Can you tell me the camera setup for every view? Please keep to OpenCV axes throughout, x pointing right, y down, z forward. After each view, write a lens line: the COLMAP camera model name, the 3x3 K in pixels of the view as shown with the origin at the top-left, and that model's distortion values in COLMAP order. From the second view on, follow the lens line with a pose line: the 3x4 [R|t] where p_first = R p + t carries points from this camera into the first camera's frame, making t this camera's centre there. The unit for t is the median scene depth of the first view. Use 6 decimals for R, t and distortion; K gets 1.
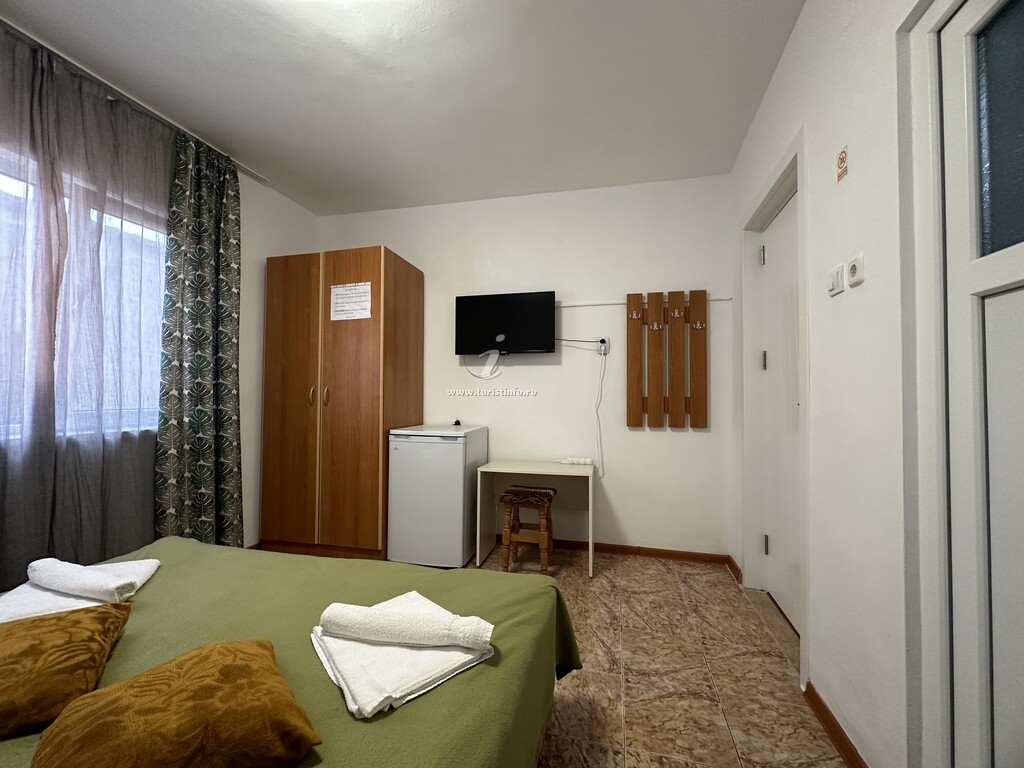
lens RADIAL K [[410.3, 0, 512.0], [0, 410.3, 384.0], [0, 0, 1]] dist [0.000224, 0.000048]
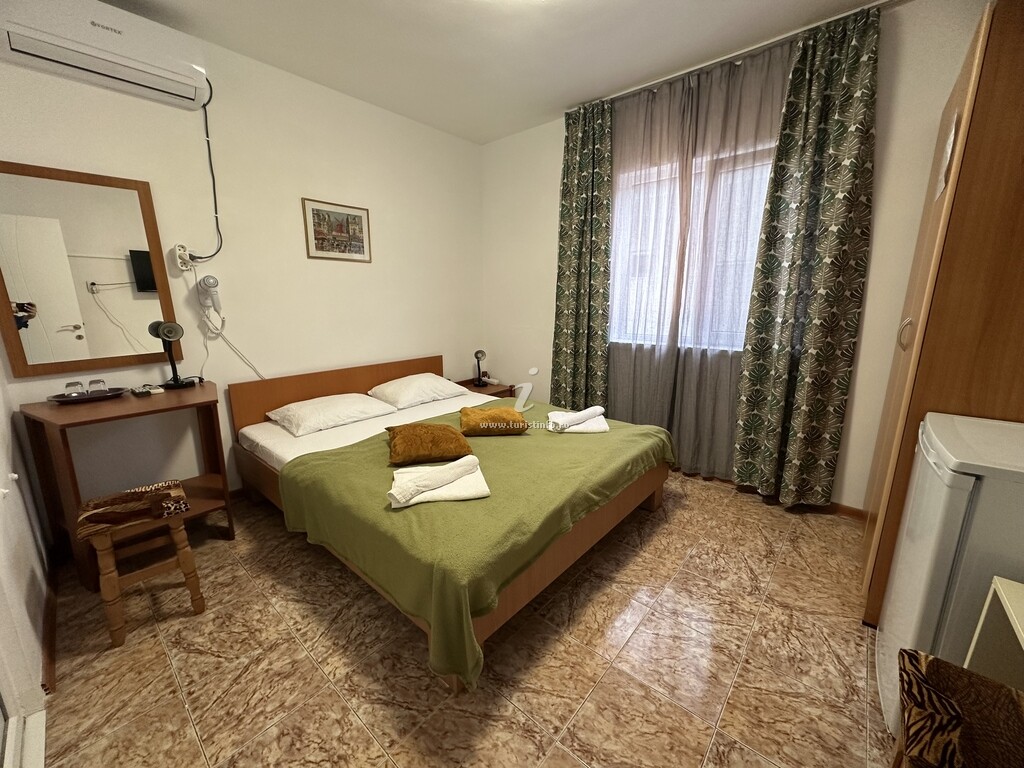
lens RADIAL K [[410.1, 0, 512.0], [0, 410.1, 384.0], [0, 0, 1]] dist [-0.000008, -0.000015]
pose [[-0.460586, 0.185787, -0.867954, 0.548889], [0.030564, 0.980589, 0.193678, -0.053128], [0.887089, 0.062677, -0.457324, 1.129142]]
